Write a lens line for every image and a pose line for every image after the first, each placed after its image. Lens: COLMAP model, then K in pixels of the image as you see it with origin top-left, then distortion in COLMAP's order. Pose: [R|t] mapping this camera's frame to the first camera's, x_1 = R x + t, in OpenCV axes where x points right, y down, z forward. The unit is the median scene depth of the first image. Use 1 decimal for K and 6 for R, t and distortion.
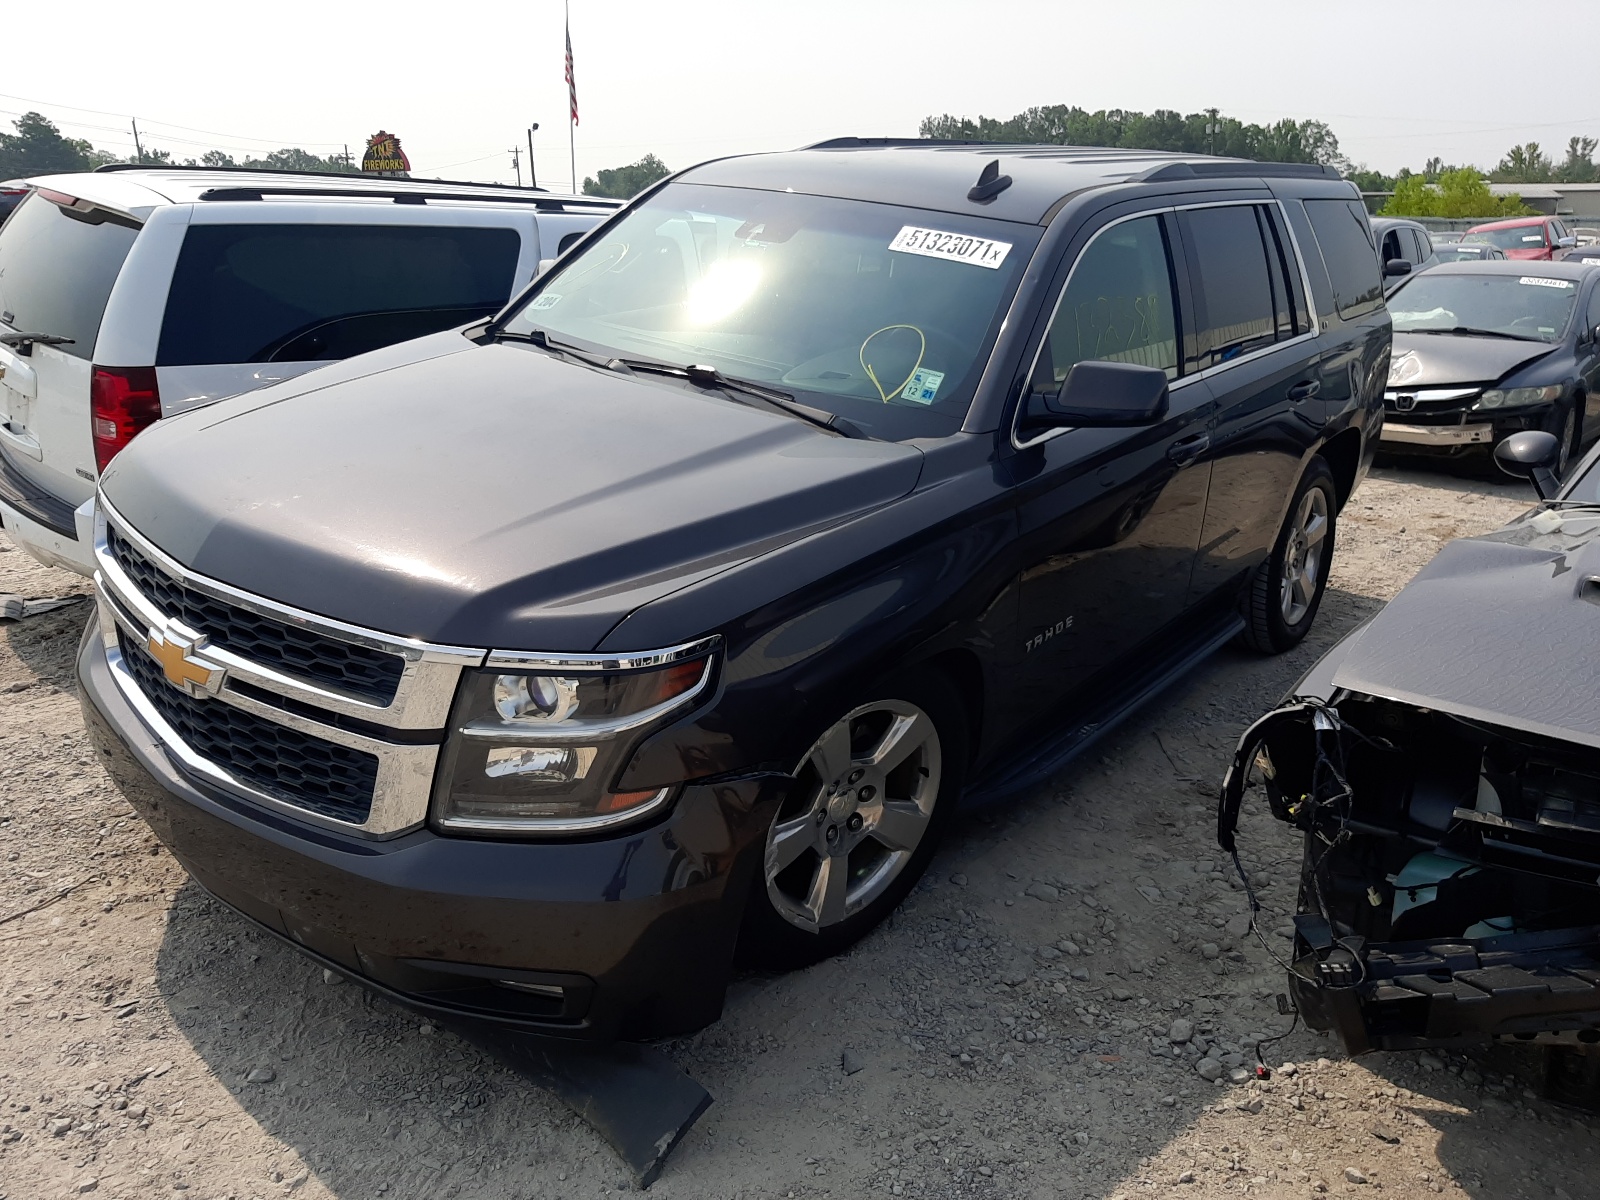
lens RADIAL K [[1238.2, 0, 797.3], [0, 1238.2, 610.3], [0, 0, 1]] dist [0.061618, -0.130846]
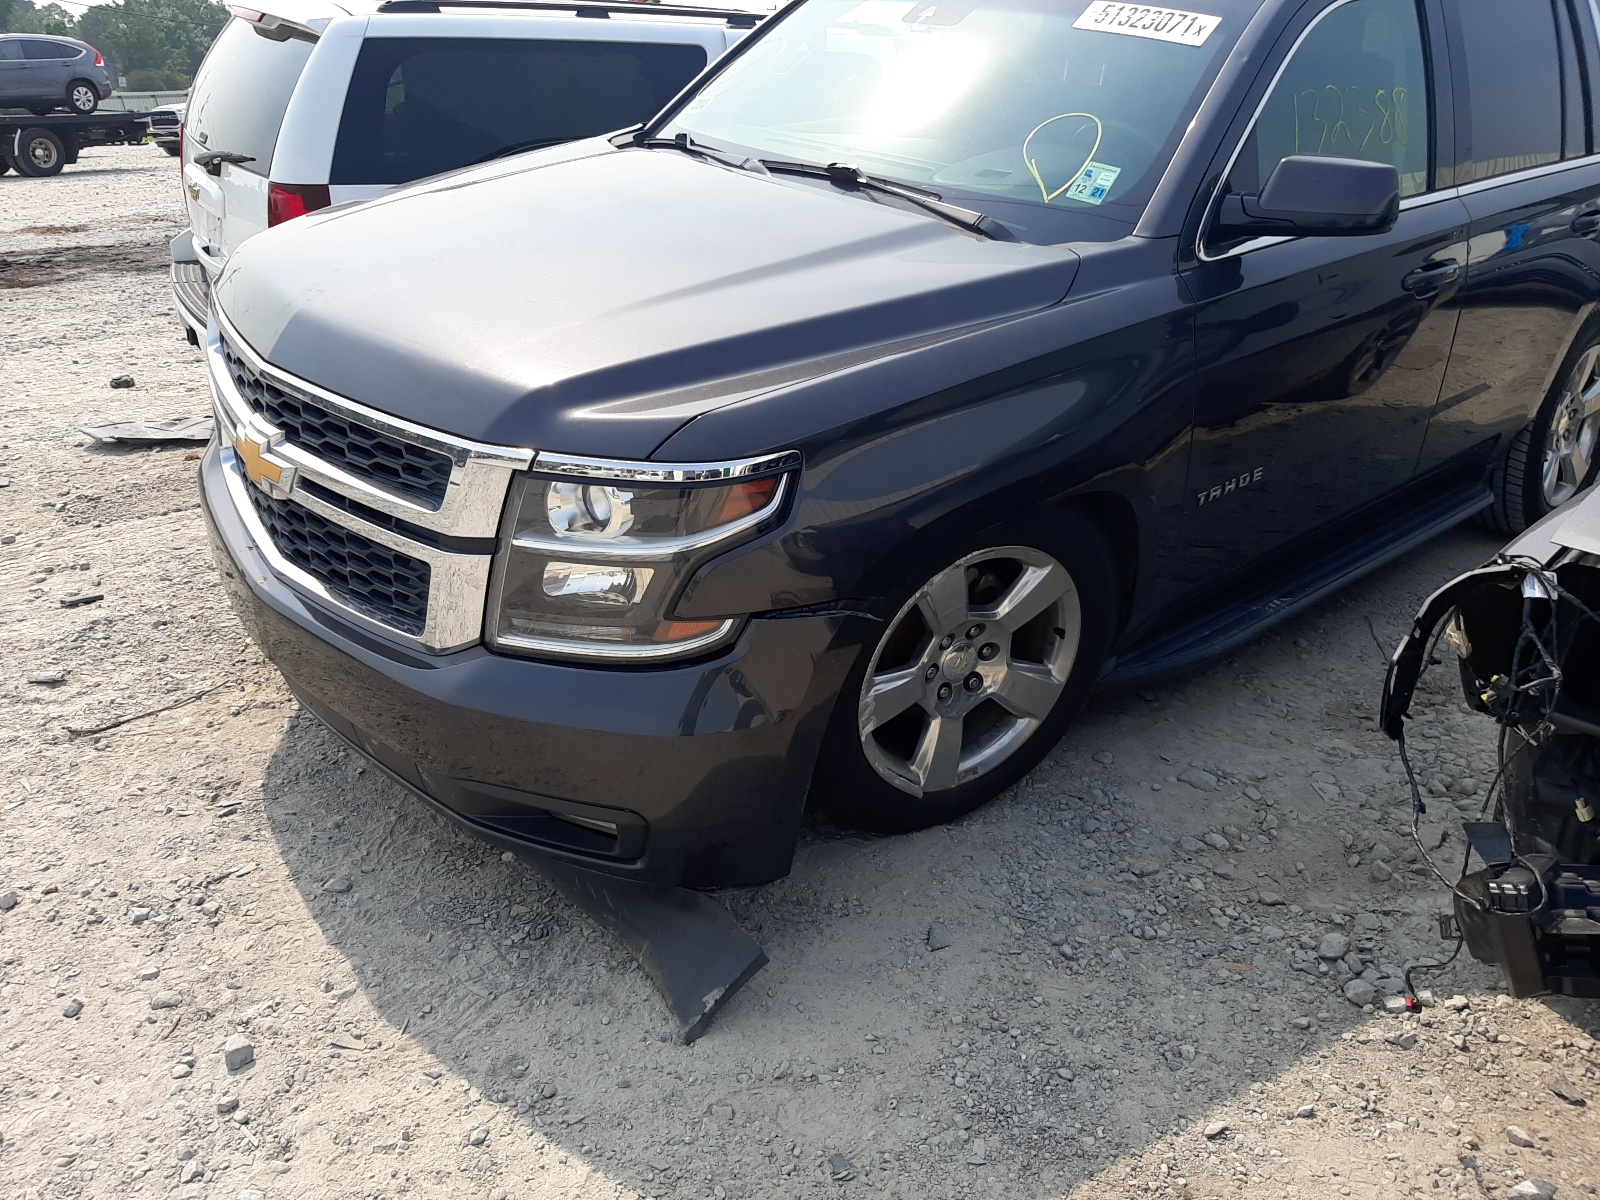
lens RADIAL K [[1238.2, 0, 797.3], [0, 1238.2, 610.3], [0, 0, 1]] dist [0.061618, -0.130846]
pose [[0.981604, 0.063741, -0.179976, 0.088863], [-0.045435, 0.993532, 0.104066, 0.036118], [0.185445, -0.093975, 0.978151, 0.117039]]
